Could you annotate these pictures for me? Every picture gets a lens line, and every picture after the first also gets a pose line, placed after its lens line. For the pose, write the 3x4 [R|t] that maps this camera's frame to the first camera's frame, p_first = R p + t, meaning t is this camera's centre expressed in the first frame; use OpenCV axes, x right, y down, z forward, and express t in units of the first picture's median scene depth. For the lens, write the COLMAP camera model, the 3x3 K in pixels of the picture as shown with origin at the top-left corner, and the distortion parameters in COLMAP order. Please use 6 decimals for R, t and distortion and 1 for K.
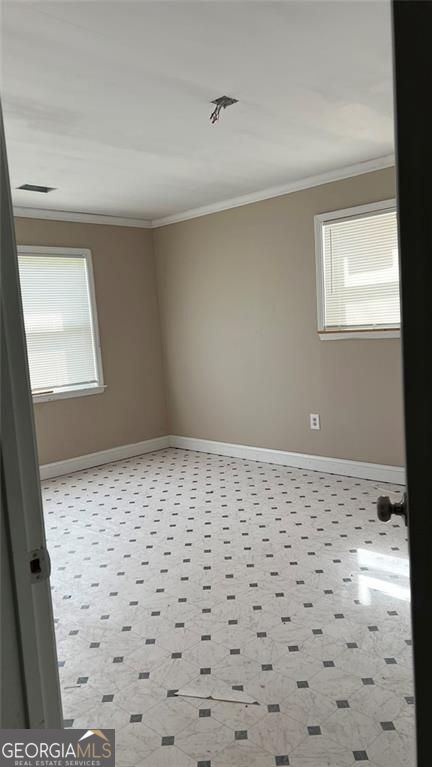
lens RADIAL K [[577.8, 0, 219.8], [0, 577.8, 386.9], [0, 0, 1]] dist [0.067654, -0.057040]
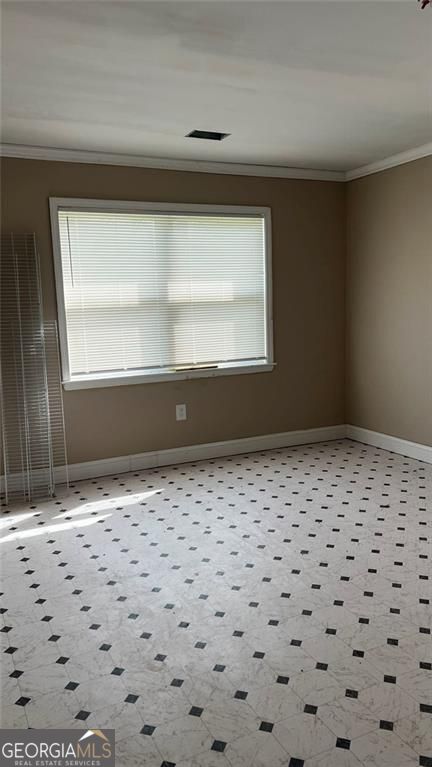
lens RADIAL K [[577.8, 0, 212.8], [0, 577.8, 381.4], [0, 0, 1]] dist [0.067654, -0.057040]
pose [[0.937332, 0.087958, -0.337152, 0.016191], [-0.072637, 0.995681, 0.057816, -0.021763], [0.340781, -0.029703, 0.939673, 0.150532]]
